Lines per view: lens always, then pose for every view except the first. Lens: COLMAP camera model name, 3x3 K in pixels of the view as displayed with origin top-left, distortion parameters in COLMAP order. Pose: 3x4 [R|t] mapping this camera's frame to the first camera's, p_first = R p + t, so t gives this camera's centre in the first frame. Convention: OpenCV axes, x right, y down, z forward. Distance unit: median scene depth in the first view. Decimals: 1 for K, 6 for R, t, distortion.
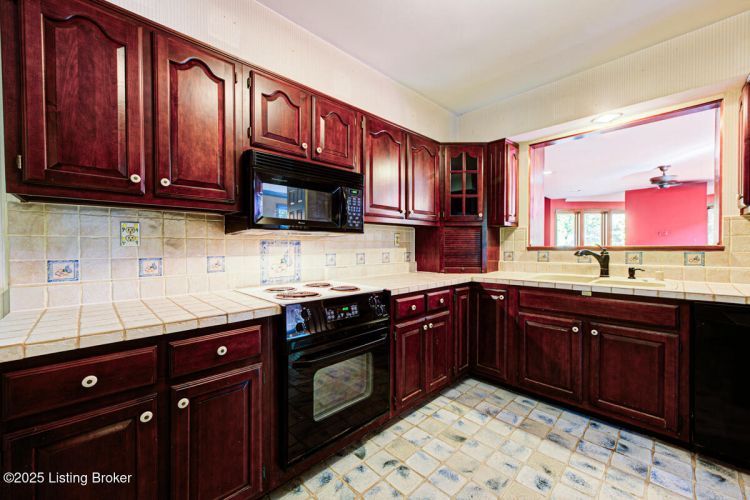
lens RADIAL K [[290.9, 0, 361.9], [0, 290.9, 251.1], [0, 0, 1]] dist [-0.000040, 0.000868]
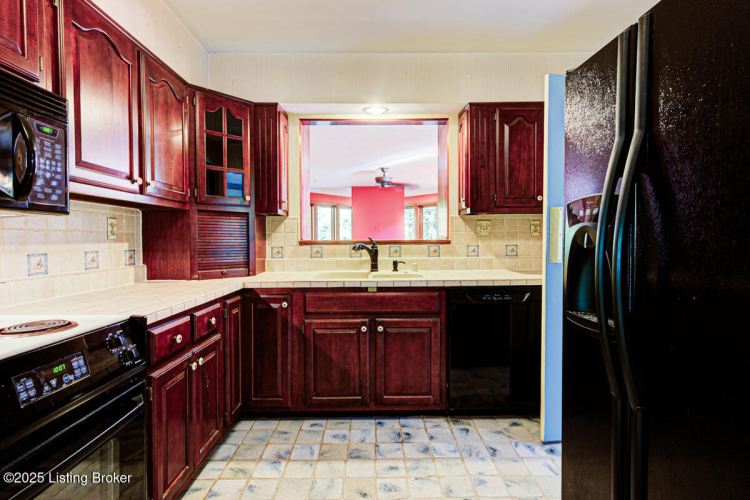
lens RADIAL K [[379.2, 0, 374.0], [0, 379.2, 249.9], [0, 0, 1]] dist [0.007289, 0.001994]
pose [[0.675640, -0.017925, 0.737014, -0.129005], [0.012205, 0.999839, 0.013128, -0.000361], [-0.737130, 0.000125, 0.675750, 0.144008]]
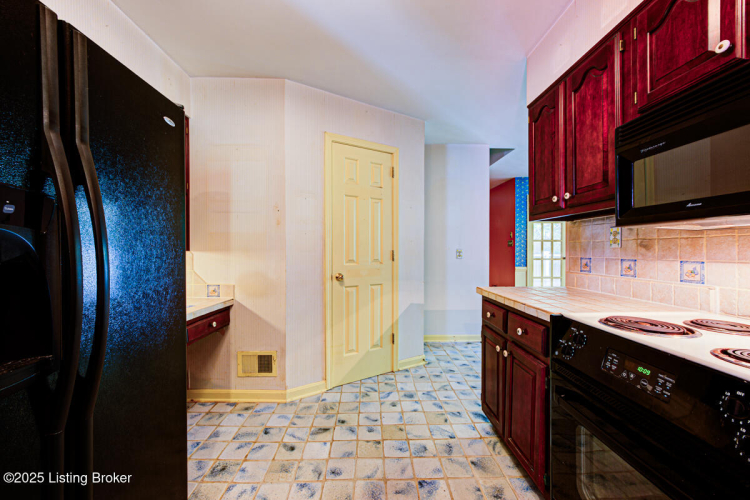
lens RADIAL K [[290.9, 0, 377.3], [0, 290.9, 248.8], [0, 0, 1]] dist [-0.000040, 0.000868]
pose [[-0.673542, -0.002156, -0.739146, 0.479017], [-0.012059, 0.999895, 0.008072, -0.007800], [0.739051, 0.014350, -0.673497, 0.765260]]
